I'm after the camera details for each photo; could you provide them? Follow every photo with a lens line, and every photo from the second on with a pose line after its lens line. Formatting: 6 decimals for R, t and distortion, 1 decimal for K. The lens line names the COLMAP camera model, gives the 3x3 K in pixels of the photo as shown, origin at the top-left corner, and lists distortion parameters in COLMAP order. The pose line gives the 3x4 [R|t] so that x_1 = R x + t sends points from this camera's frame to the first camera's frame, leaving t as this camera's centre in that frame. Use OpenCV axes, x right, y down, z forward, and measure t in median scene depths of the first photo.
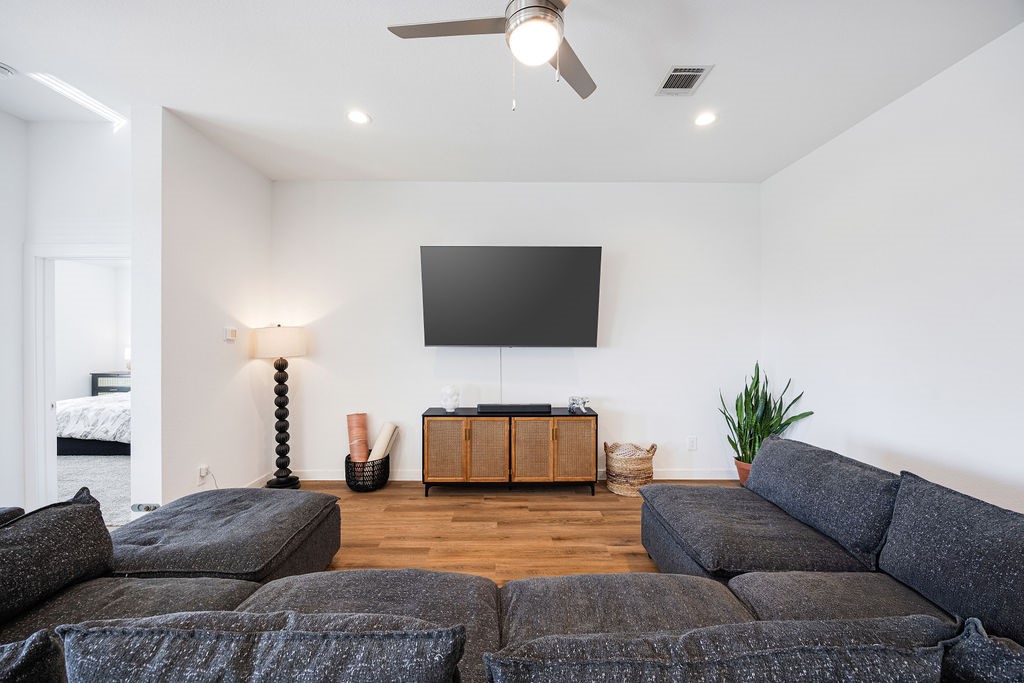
lens RADIAL K [[393.9, 0, 512.4], [0, 393.9, 334.4], [0, 0, 1]] dist [-0.011154, 0.000348]
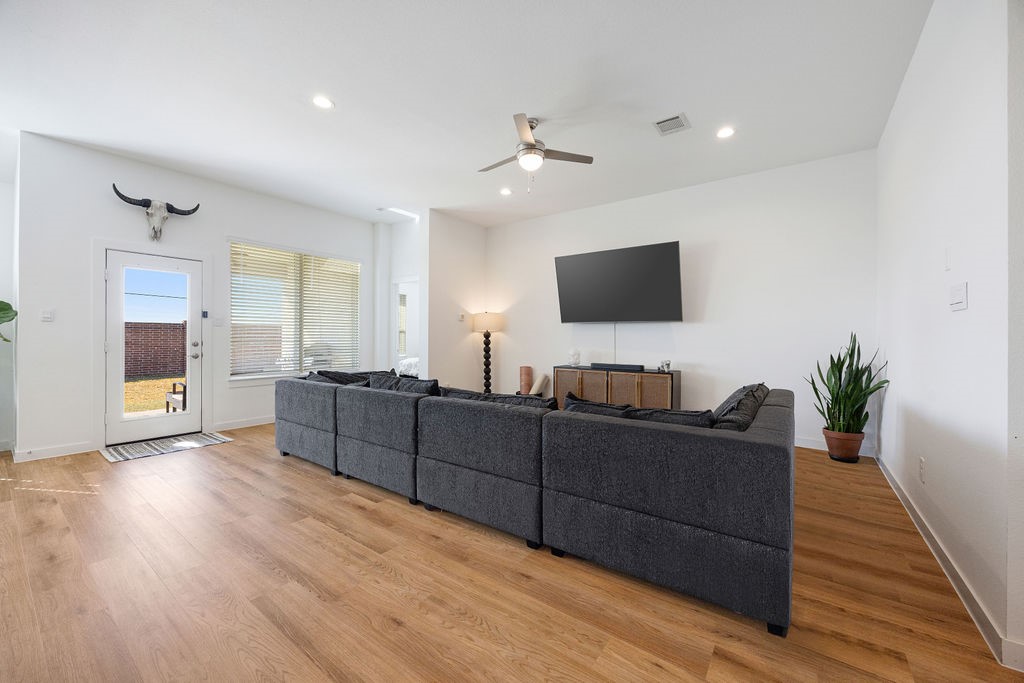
lens RADIAL K [[393.9, 0, 512.4], [0, 393.9, 334.4], [0, 0, 1]] dist [-0.011154, 0.000348]
pose [[0.795175, -0.001169, -0.606378, 0.563820], [-0.000846, 0.999995, -0.003037, 0.080625], [0.606379, 0.002928, 0.795170, -0.320417]]
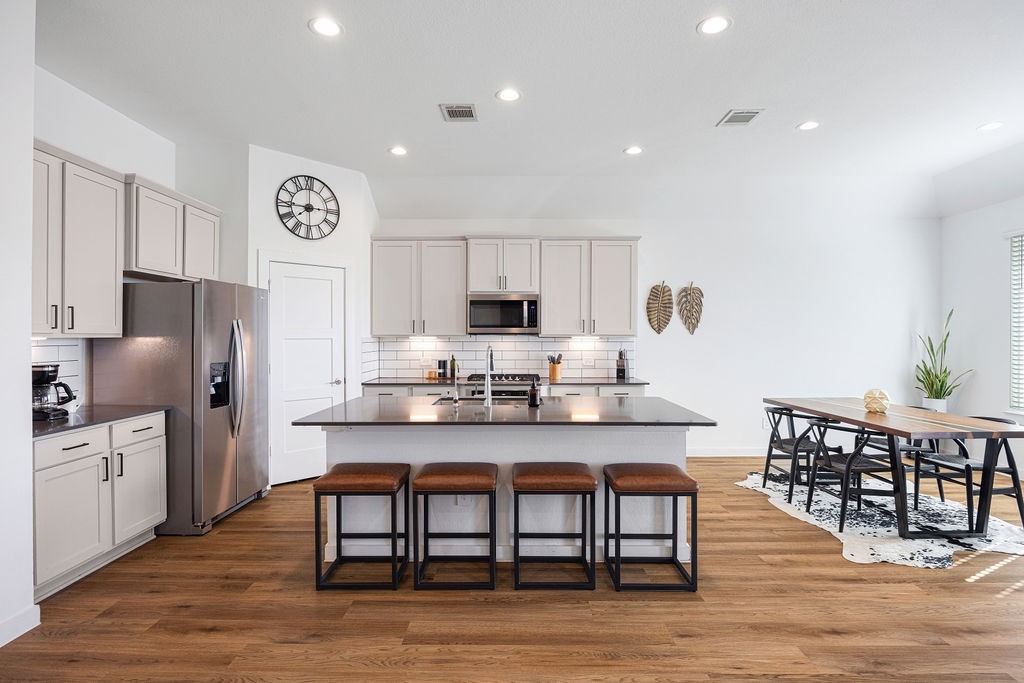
lens RADIAL K [[510.4, 0, 512.0], [0, 510.4, 341.5], [0, 0, 1]] dist [-0.009990, 0.000066]
pose [[-0.999616, 0.001062, 0.027696, 0.101948], [0.001259, 0.999974, 0.007084, 0.022514], [-0.027688, 0.007117, -0.999591, 0.373677]]
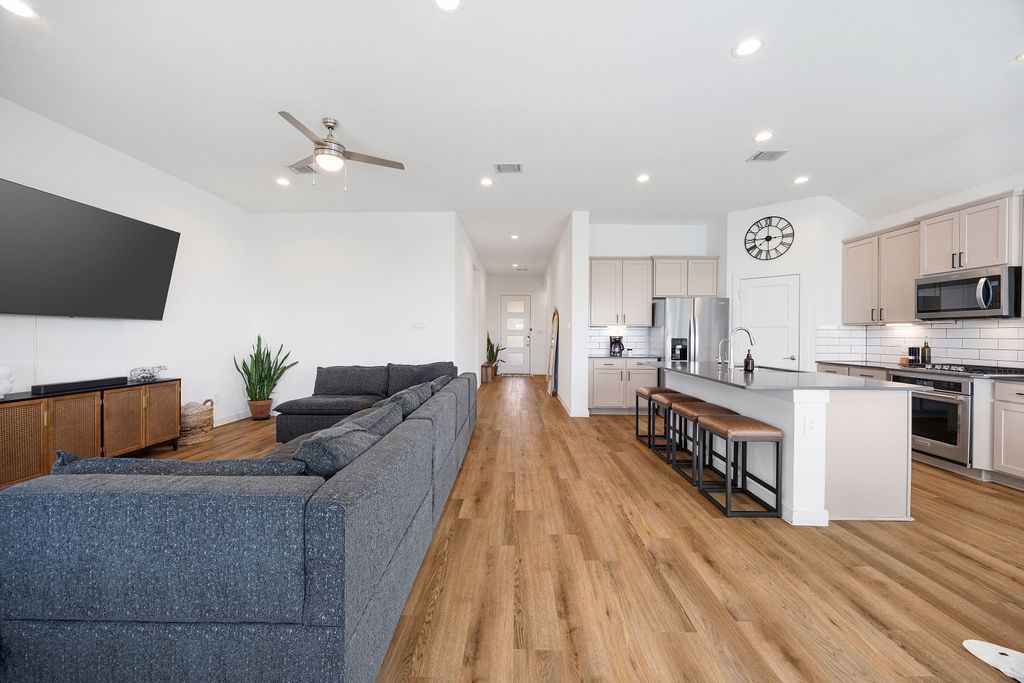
lens RADIAL K [[393.9, 0, 512.4], [0, 393.9, 334.4], [0, 0, 1]] dist [-0.011154, 0.000348]
pose [[0.031580, 0.002904, 0.999497, -0.879514], [-0.009309, 0.999953, -0.002611, 0.066945], [-0.999458, -0.009221, 0.031605, -0.004972]]
